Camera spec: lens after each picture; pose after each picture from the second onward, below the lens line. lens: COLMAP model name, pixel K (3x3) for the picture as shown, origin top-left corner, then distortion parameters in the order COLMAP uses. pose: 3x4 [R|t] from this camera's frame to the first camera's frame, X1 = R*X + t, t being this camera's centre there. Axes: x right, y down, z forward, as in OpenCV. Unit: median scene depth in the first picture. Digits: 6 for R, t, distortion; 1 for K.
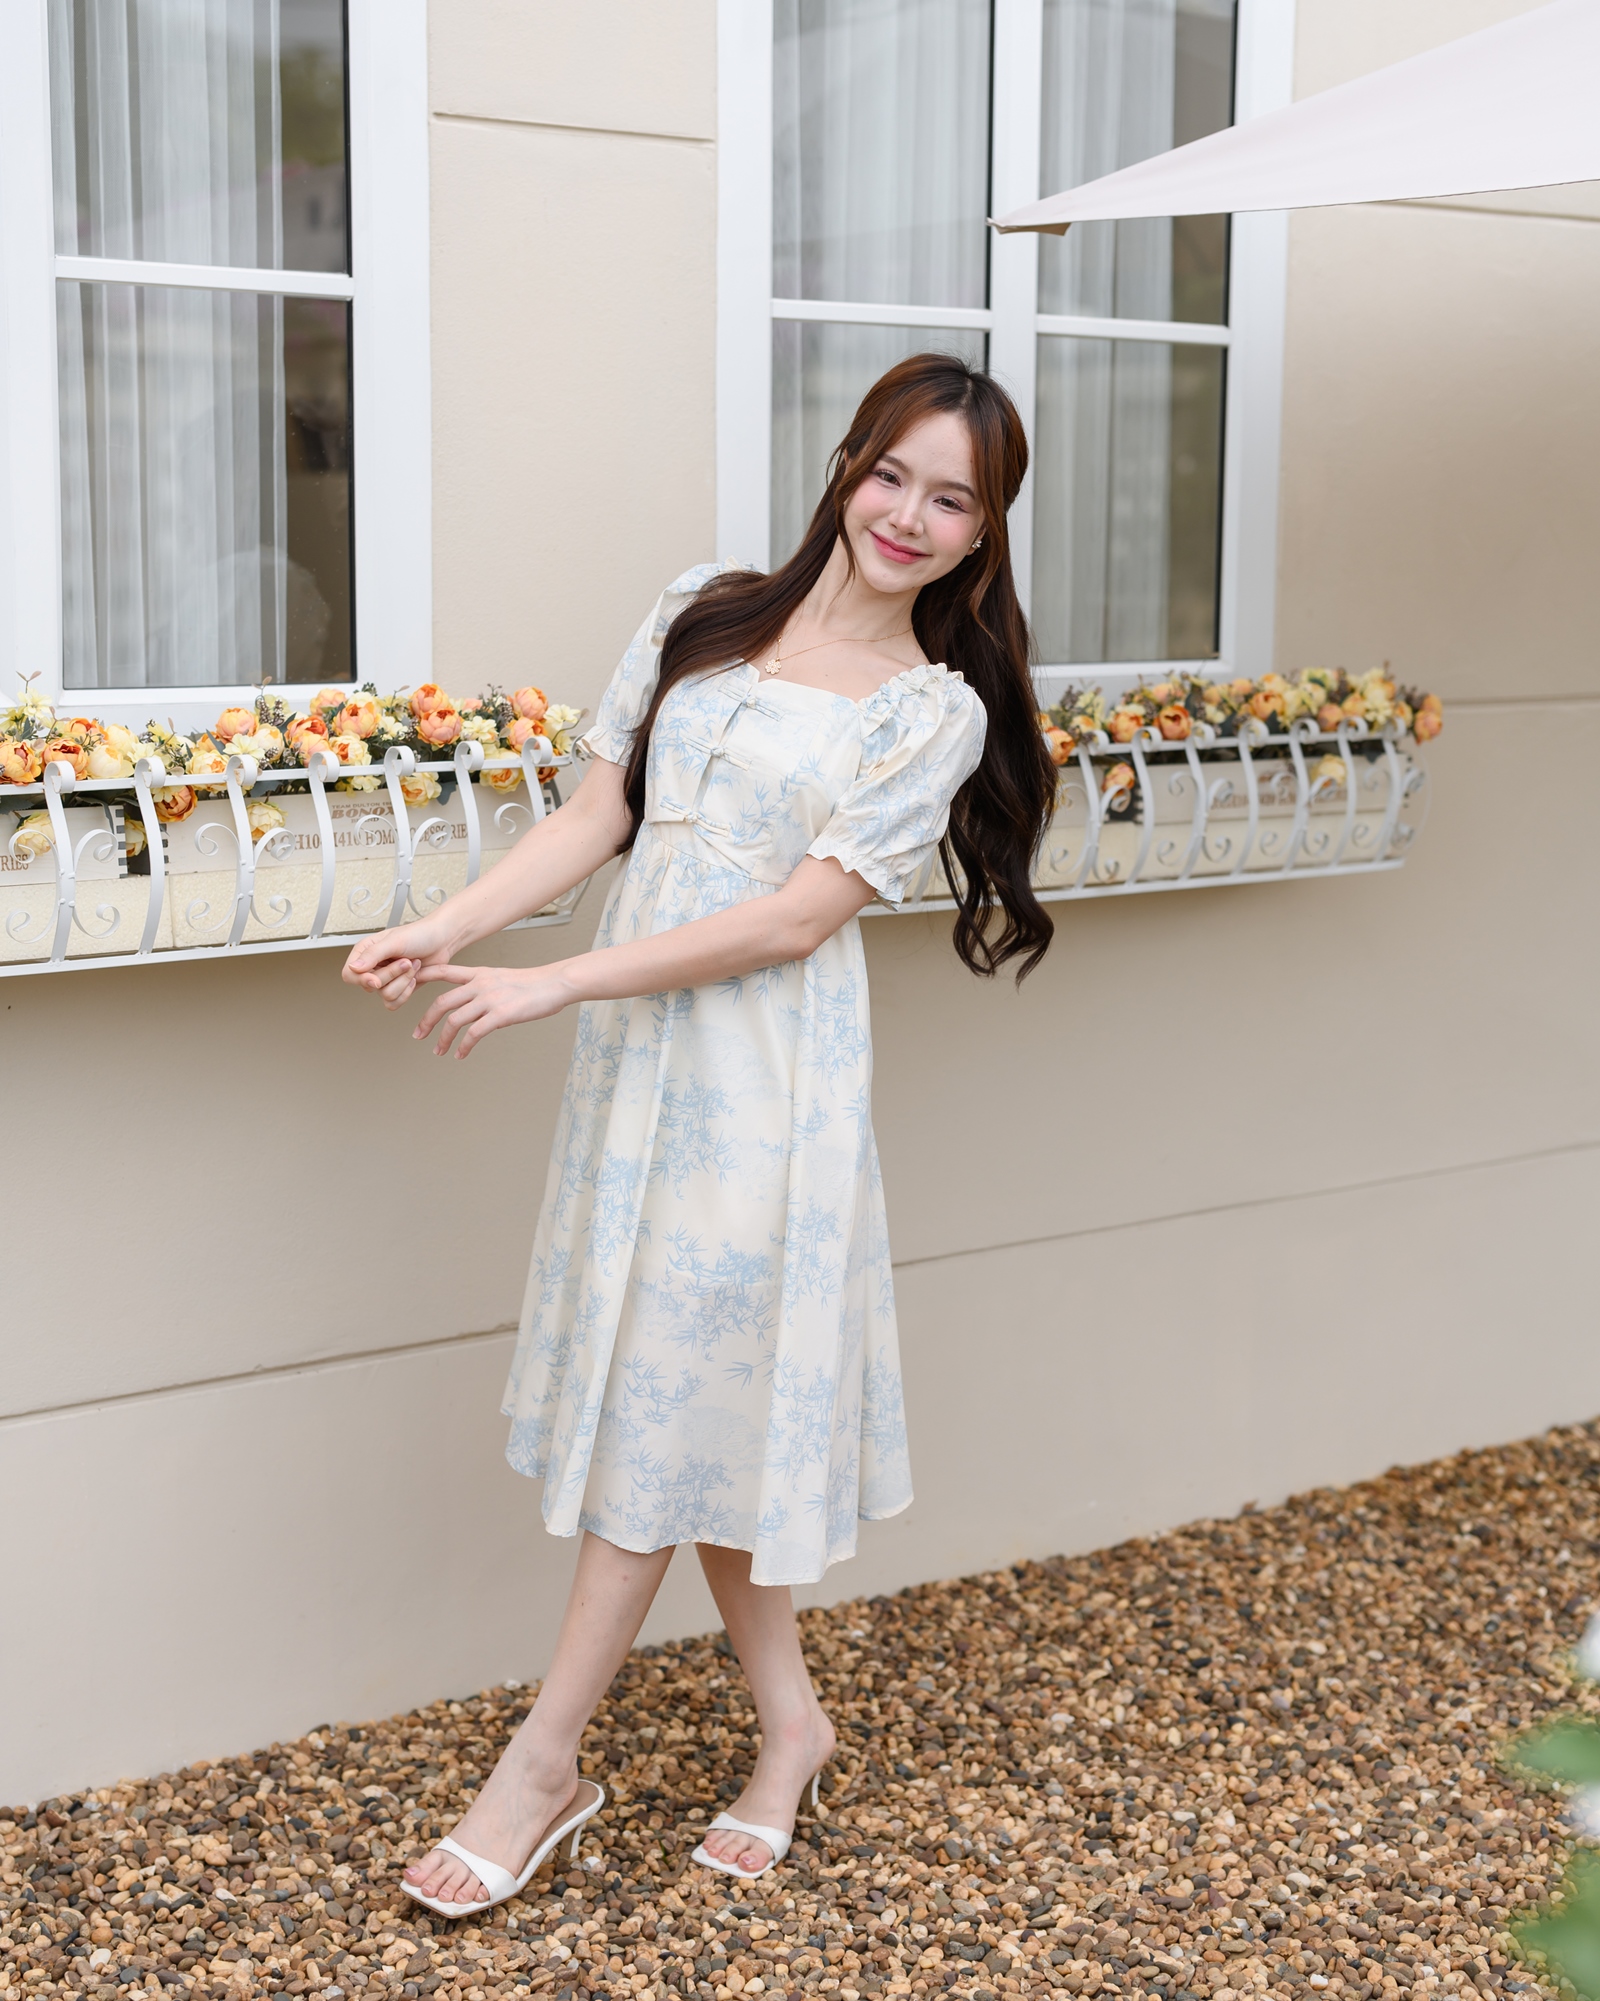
lens RADIAL K [[3386.2, 0, 819.8], [0, 3386.2, 1002.4], [0, 0, 1]] dist [0.084917, 0.000000]
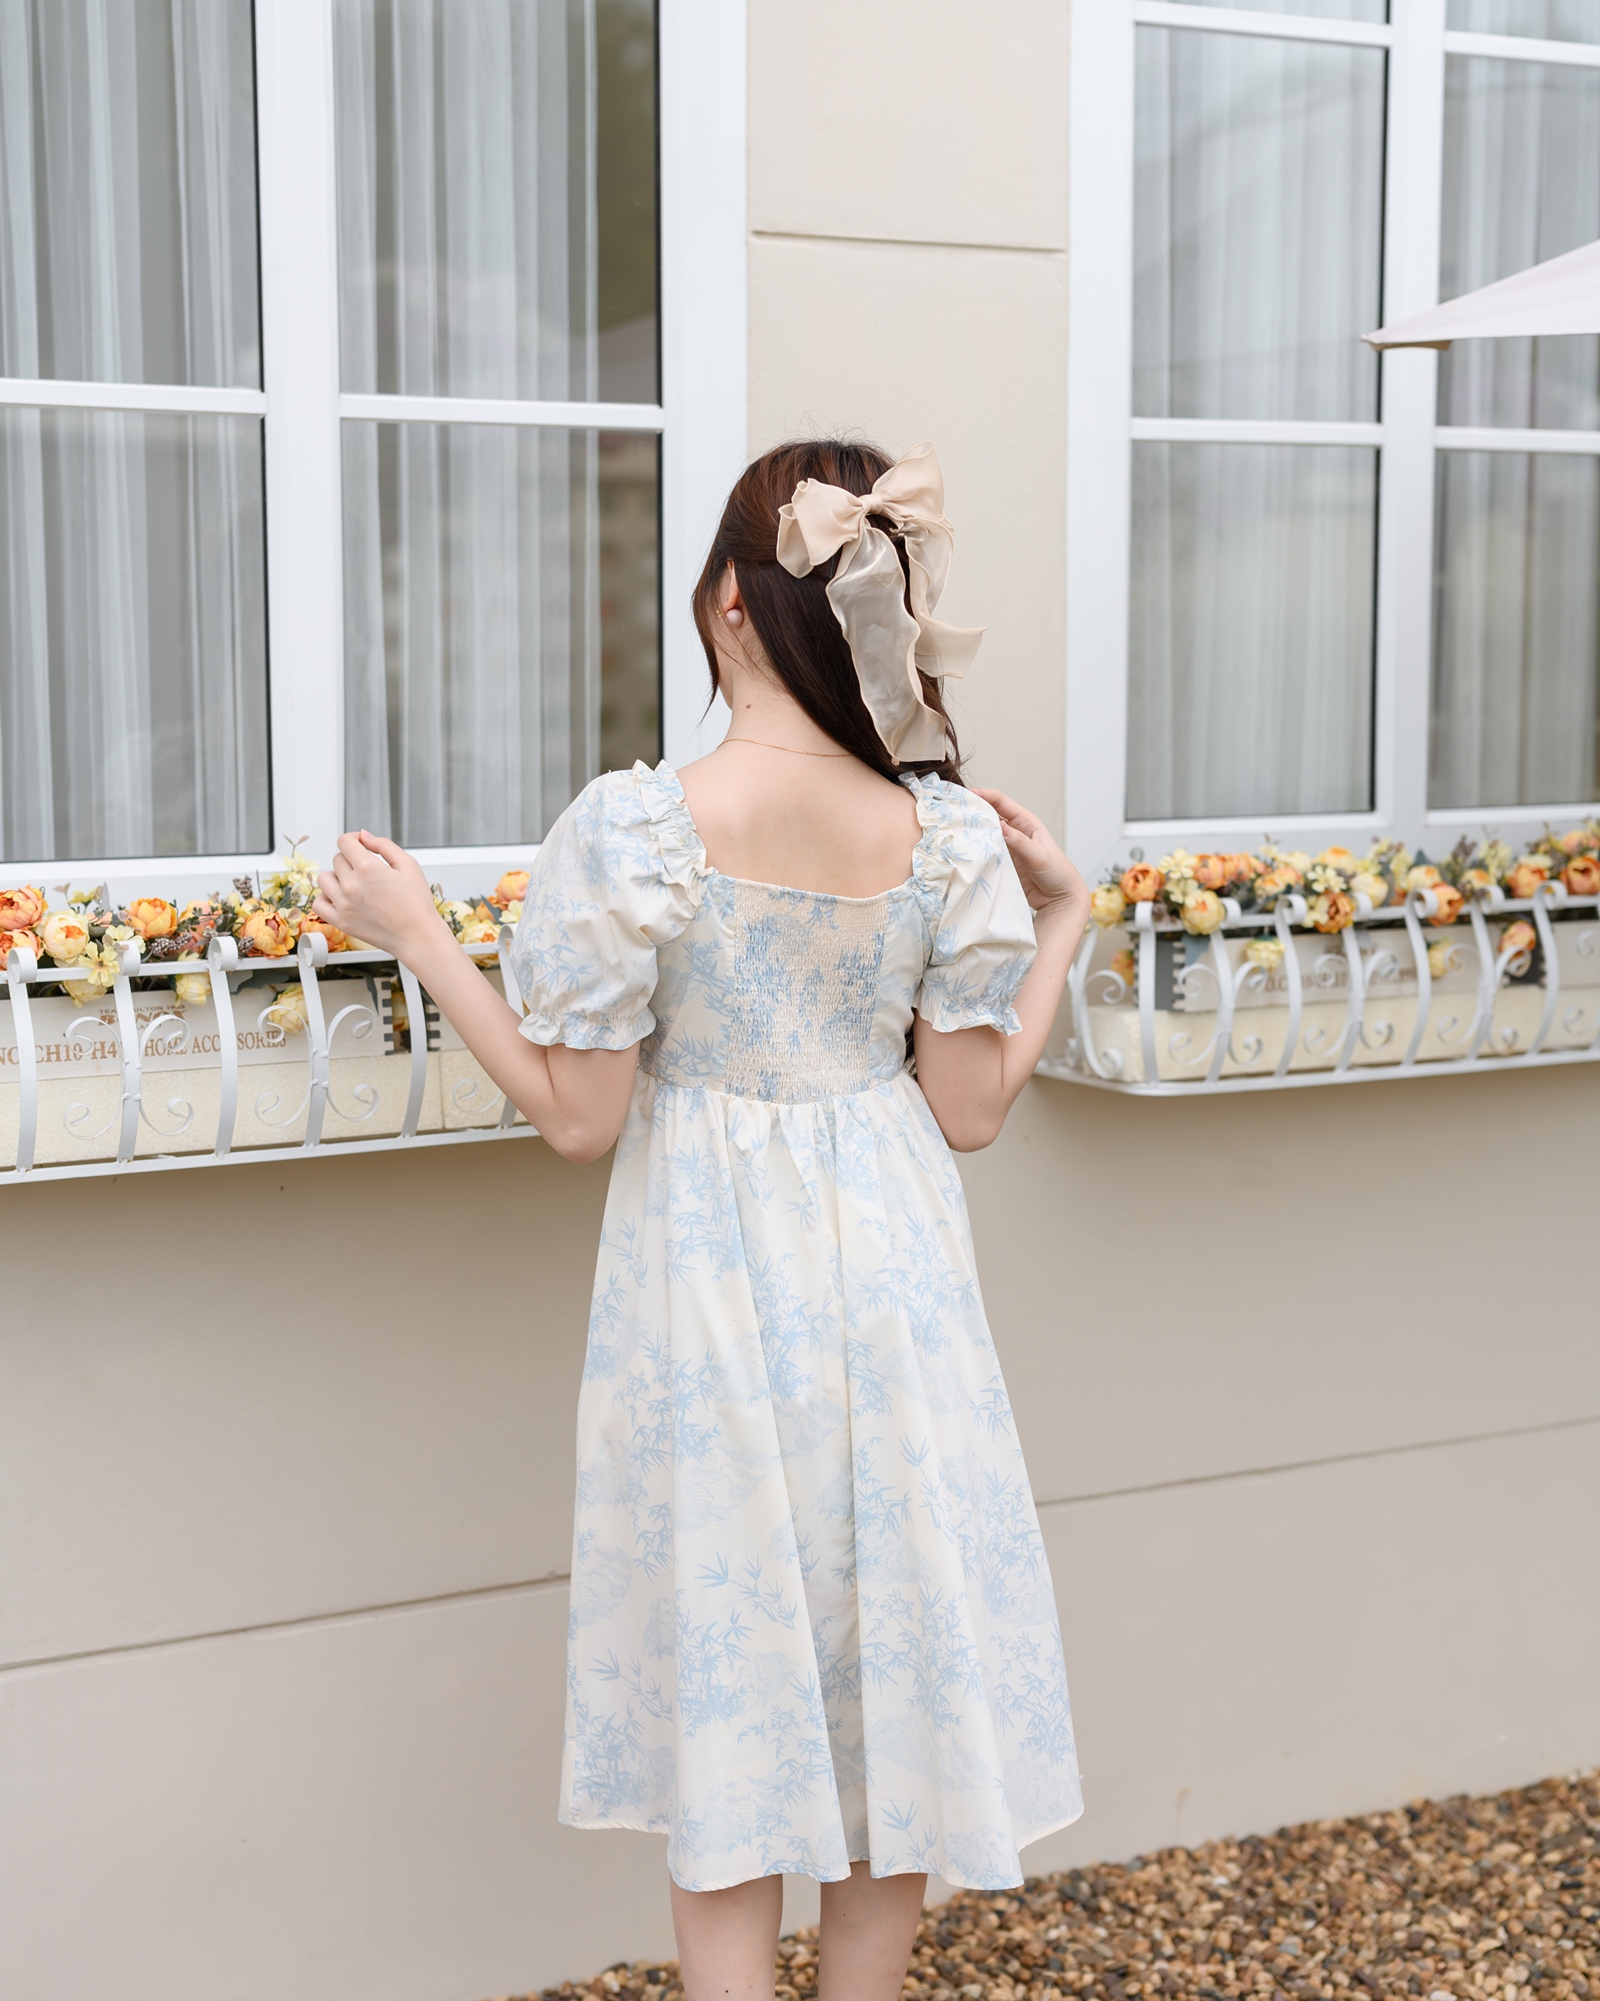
lens RADIAL K [[3386.2, 0, 810.0], [0, 3386.2, 1008.8], [0, 0, 1]] dist [0.084917, 0.000000]
pose [[0.987022, 0.007499, -0.160412, 0.048218], [-0.012063, 0.999549, -0.027500, -0.020596], [0.160133, 0.029078, 0.986667, 0.081508]]
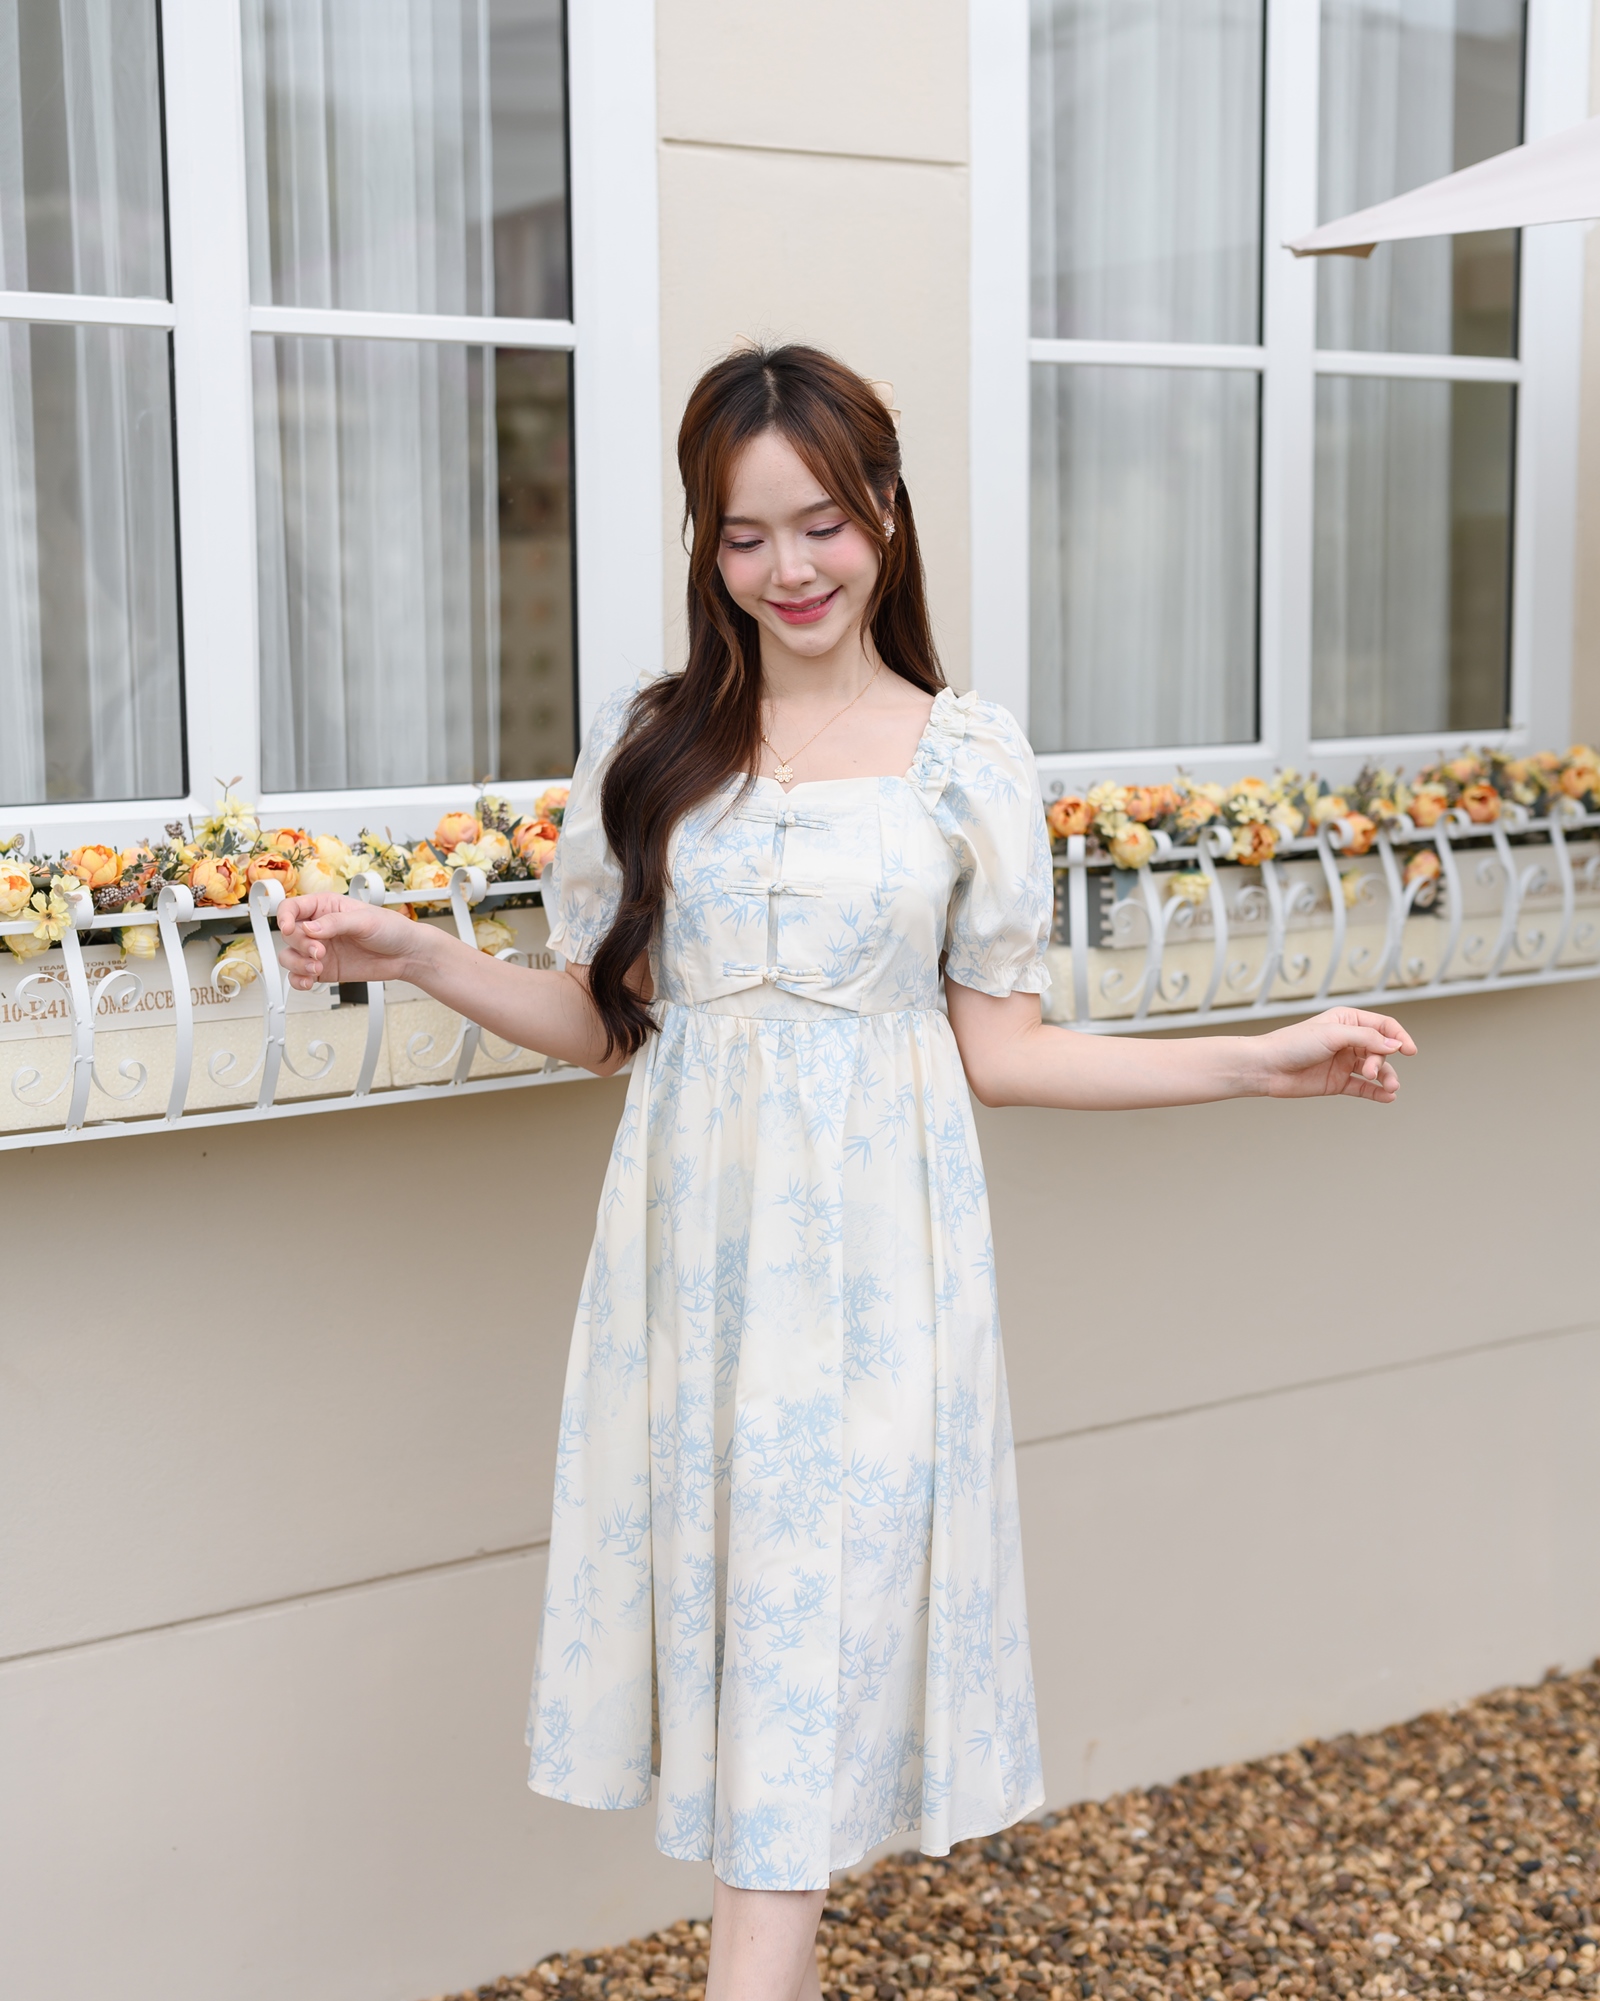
lens RADIAL K [[3386.2, 0, 796.8], [0, 3386.2, 1007.3], [0, 0, 1]] dist [0.084917, 0.000000]
pose [[0.999258, -0.013203, -0.036187, -0.044495], [0.012646, 0.999798, -0.015601, -0.017926], [0.036385, 0.015132, 0.999223, 0.105449]]
